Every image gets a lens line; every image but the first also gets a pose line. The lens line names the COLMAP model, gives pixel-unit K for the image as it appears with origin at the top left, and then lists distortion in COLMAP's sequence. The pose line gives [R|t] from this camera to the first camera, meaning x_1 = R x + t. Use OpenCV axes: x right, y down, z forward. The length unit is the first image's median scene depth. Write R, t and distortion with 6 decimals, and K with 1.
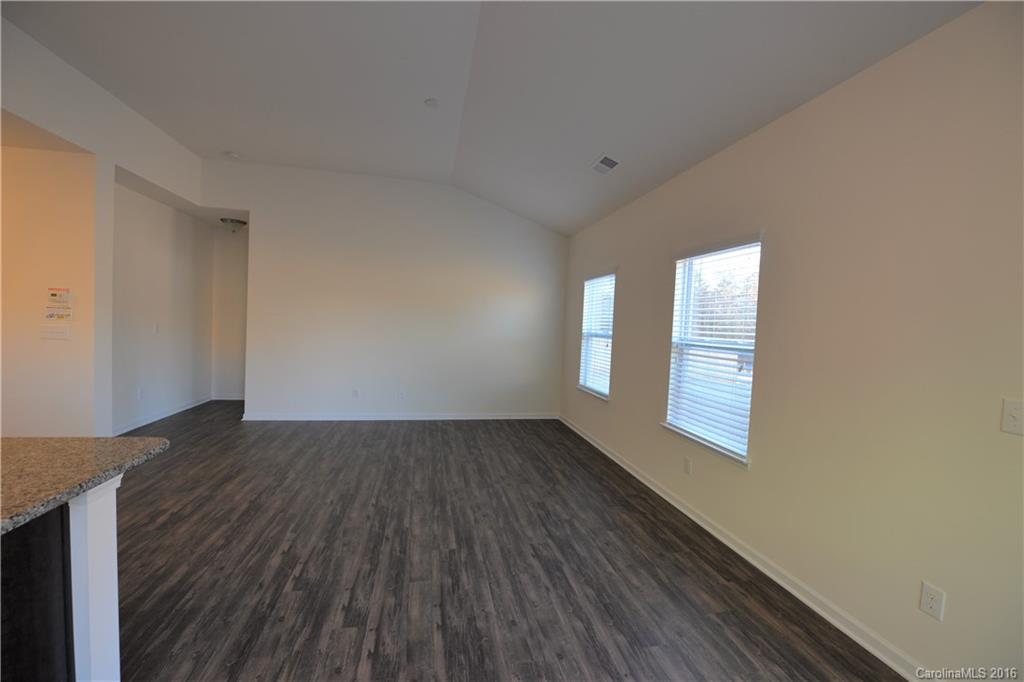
lens RADIAL K [[406.5, 0, 509.4], [0, 406.5, 344.5], [0, 0, 1]] dist [-0.012825, -0.001458]
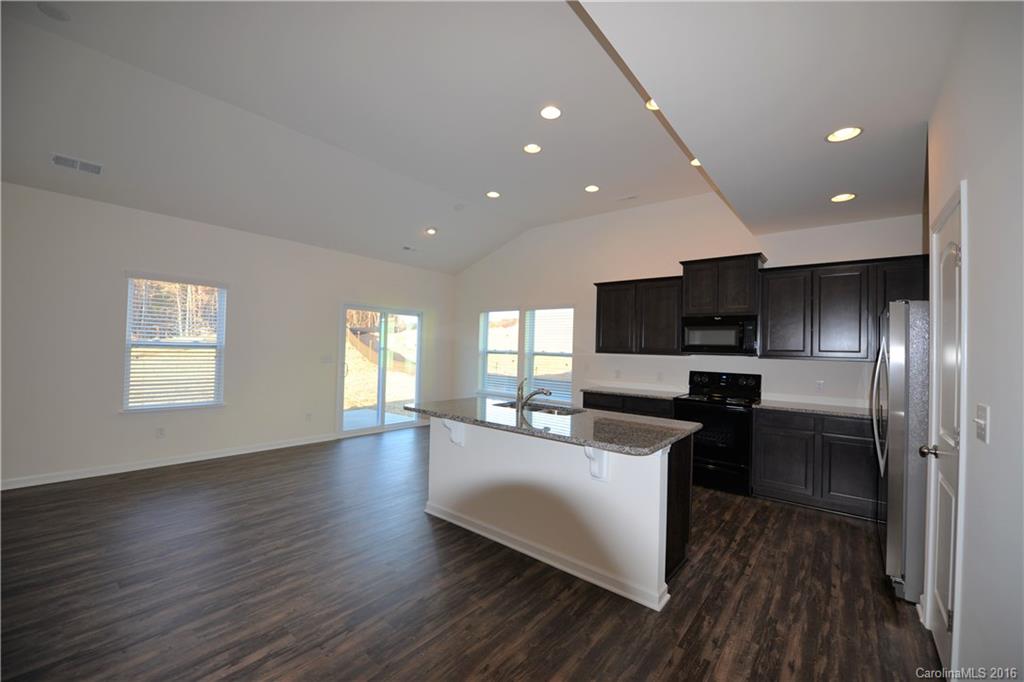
lens RADIAL K [[406.5, 0, 512.5], [0, 406.5, 338.3], [0, 0, 1]] dist [-0.012825, -0.001458]
pose [[-0.626107, -0.040926, 0.778662, -1.500742], [-0.015245, 0.999073, 0.040252, -0.102278], [-0.779588, 0.013331, -0.626151, 1.003900]]
